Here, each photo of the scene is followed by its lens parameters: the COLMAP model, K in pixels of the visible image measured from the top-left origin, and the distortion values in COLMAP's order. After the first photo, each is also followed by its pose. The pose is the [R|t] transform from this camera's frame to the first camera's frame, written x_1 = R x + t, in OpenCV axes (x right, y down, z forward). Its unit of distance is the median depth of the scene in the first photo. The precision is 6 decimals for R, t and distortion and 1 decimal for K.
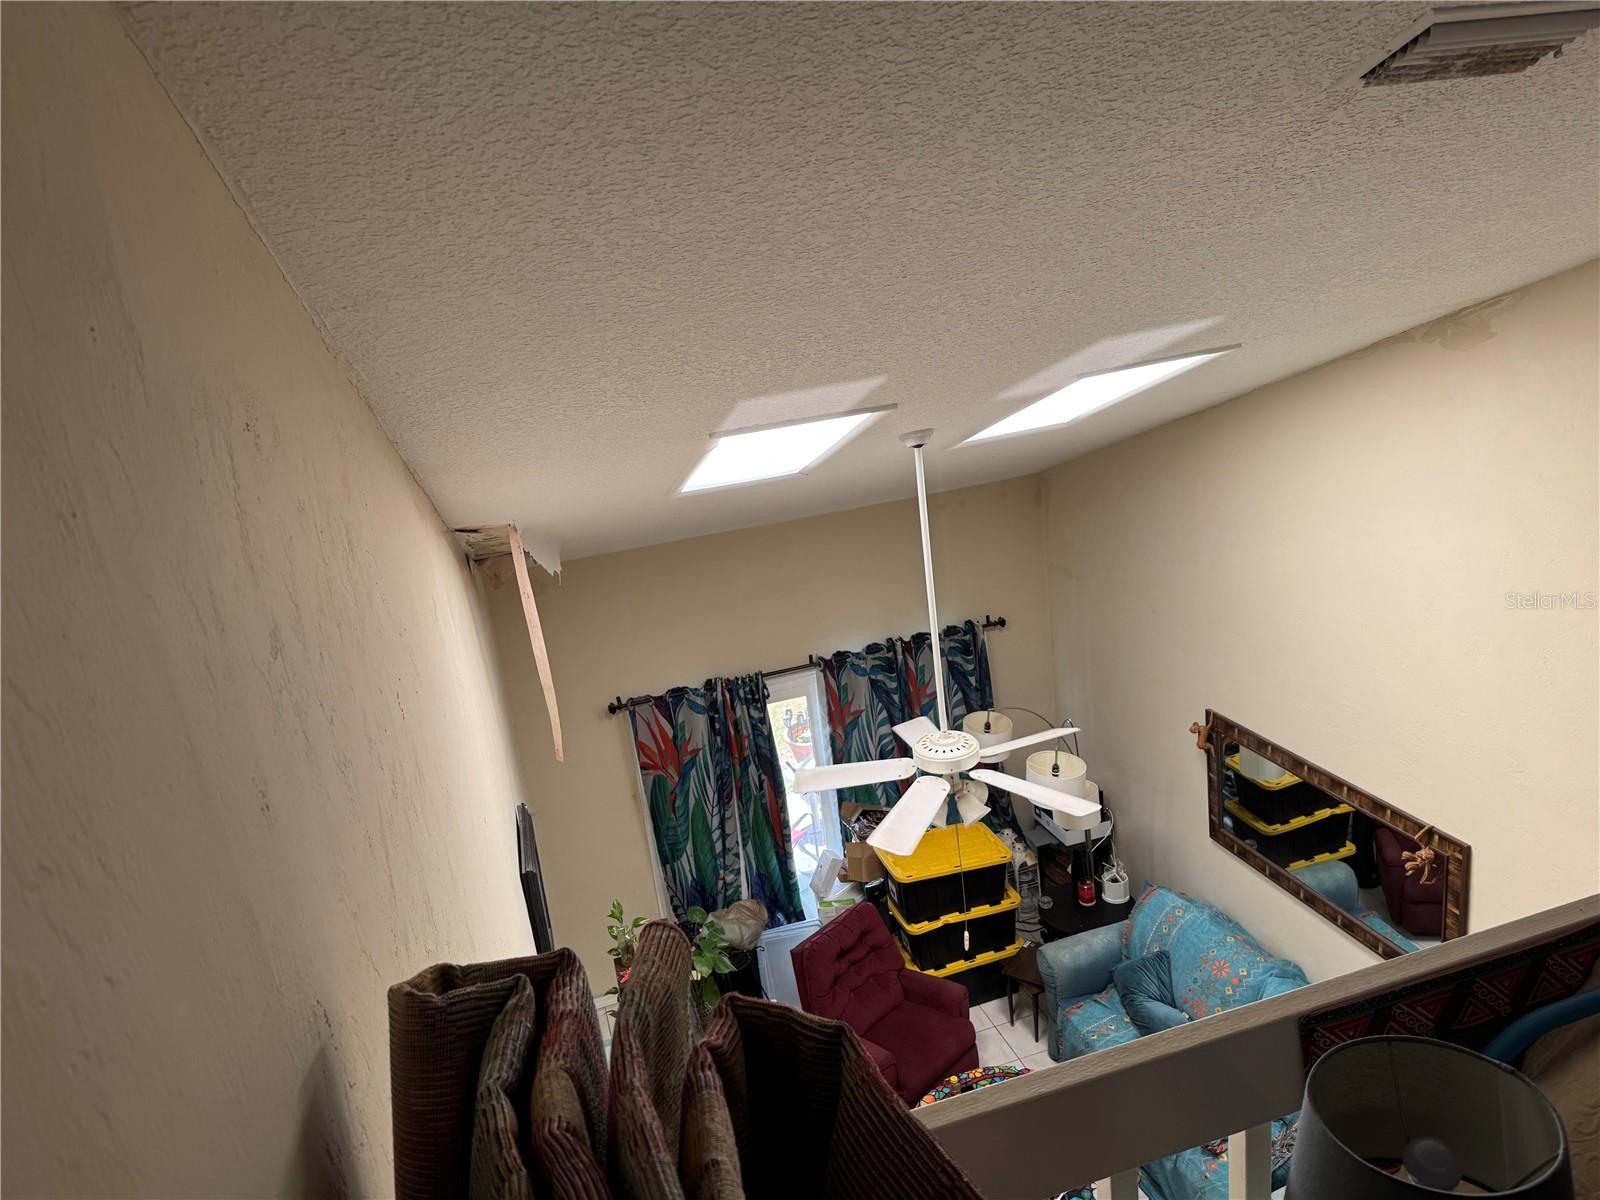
lens RADIAL K [[1113.2, 0, 800.0], [0, 1113.2, 600.0], [0, 0, 1]] dist [0.111080, -0.173375]
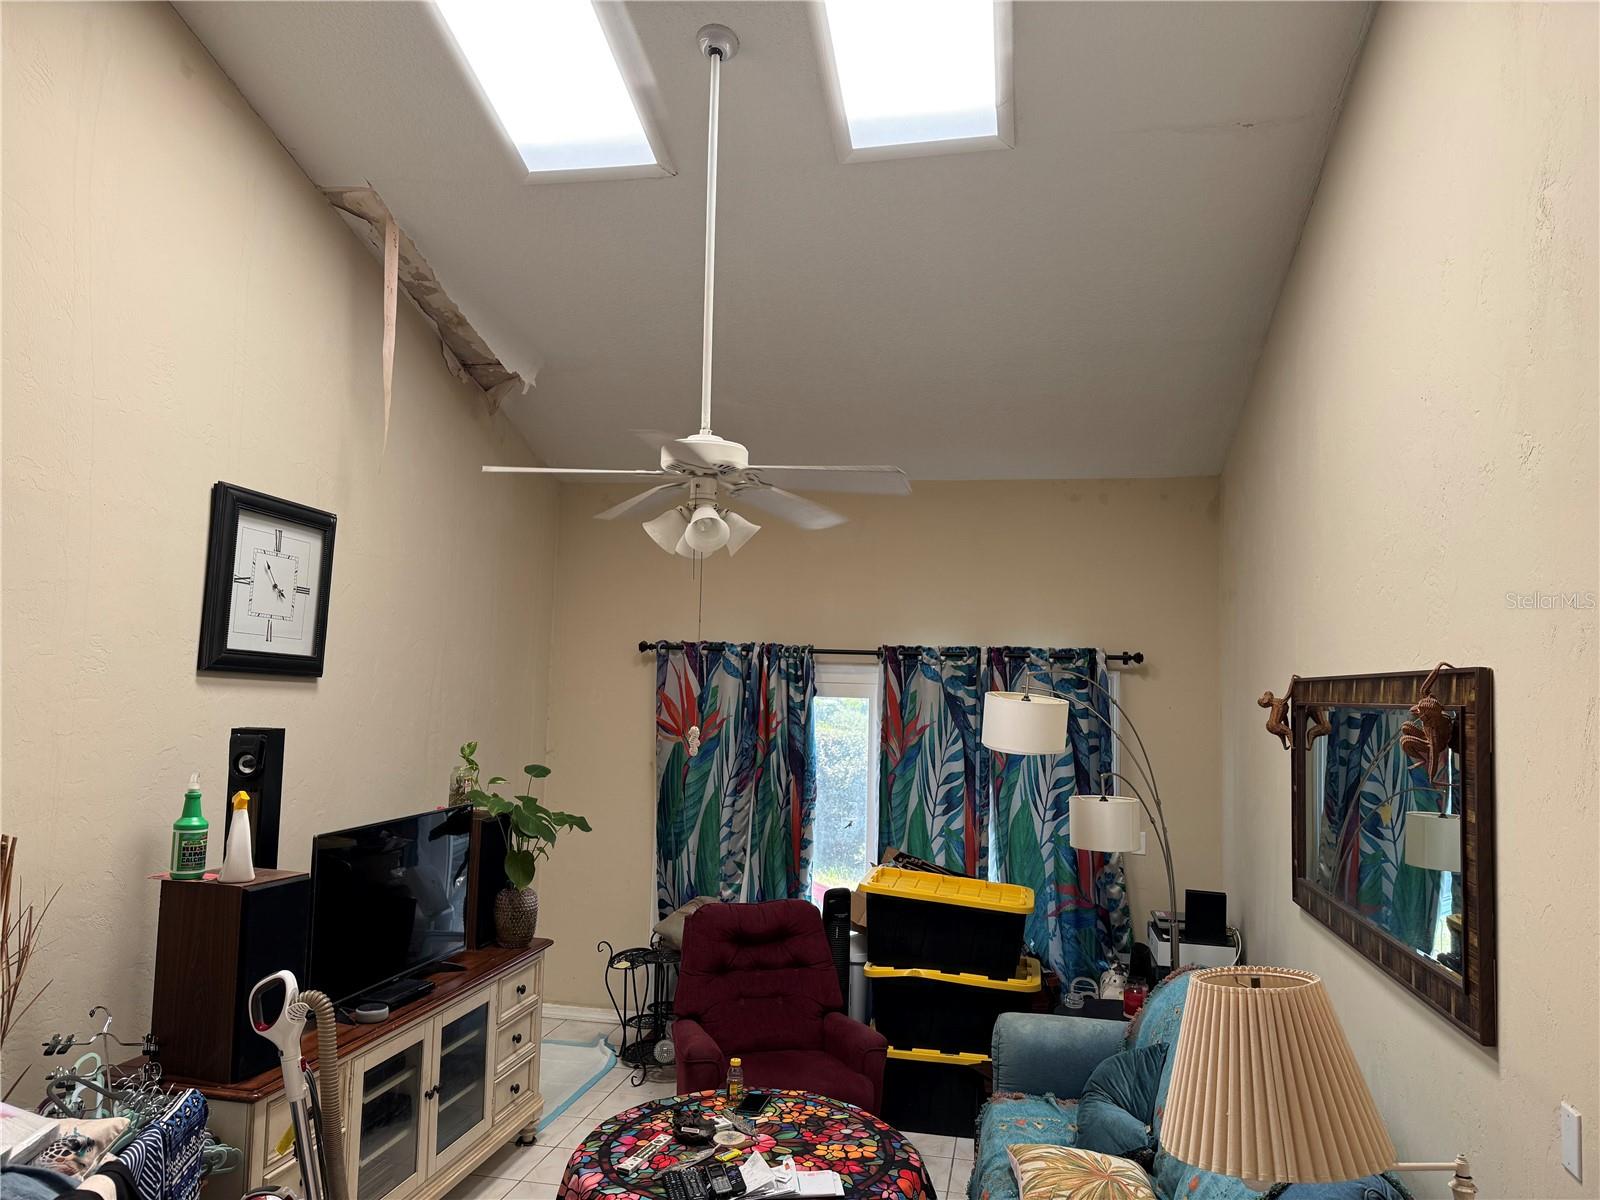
lens RADIAL K [[1113.2, 0, 800.0], [0, 1113.2, 600.0], [0, 0, 1]] dist [0.111080, -0.173375]
pose [[0.867333, 0.104524, -0.486630, 0.367632], [-0.268061, 0.921889, -0.279757, 0.271901], [0.419378, 0.373089, 0.827603, 0.275369]]
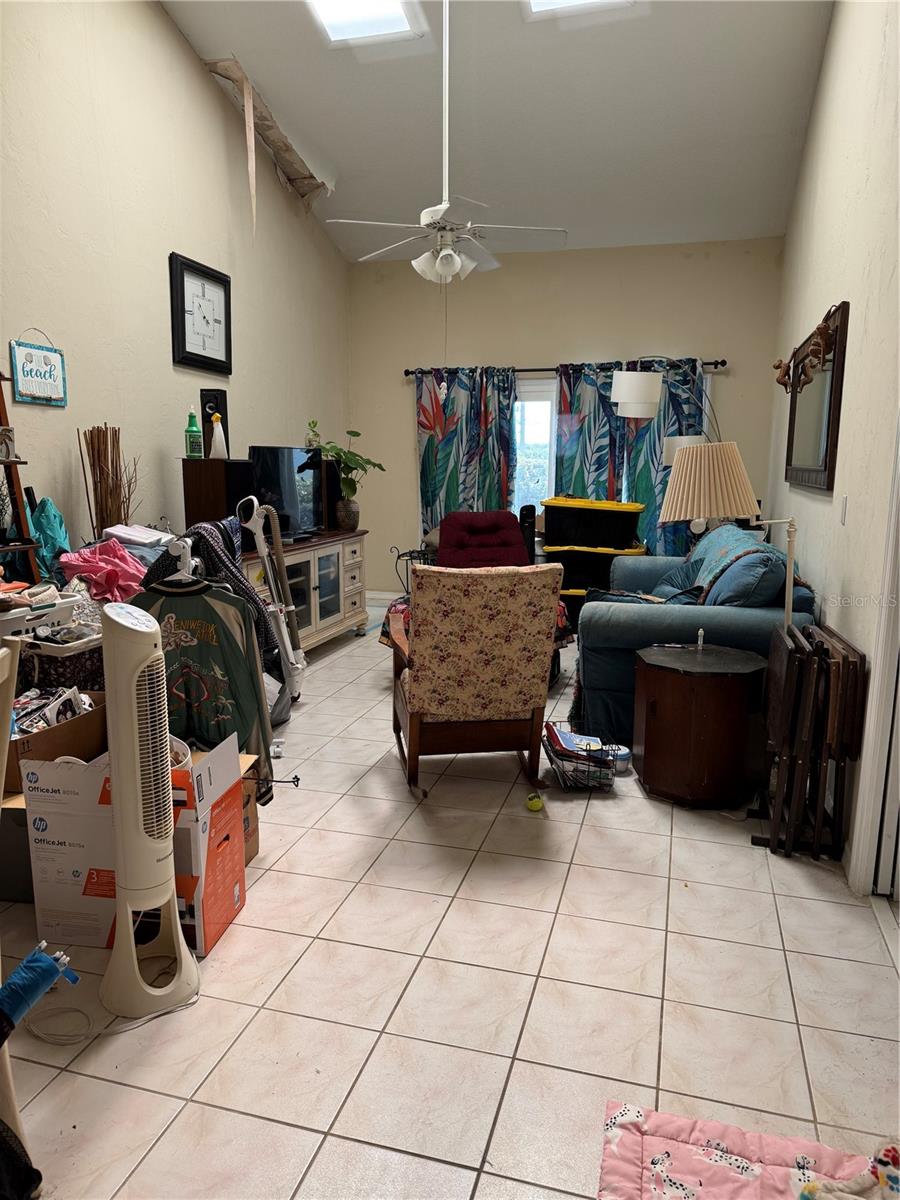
lens RADIAL K [[828.9, 0, 443.0], [0, 828.9, 612.6], [0, 0, 1]] dist [0.167235, -0.383100]
pose [[0.826998, 0.218217, -0.518128, 0.479520], [-0.262779, 0.964767, -0.013103, 0.382665], [0.497013, 0.146989, 0.855203, 0.138191]]
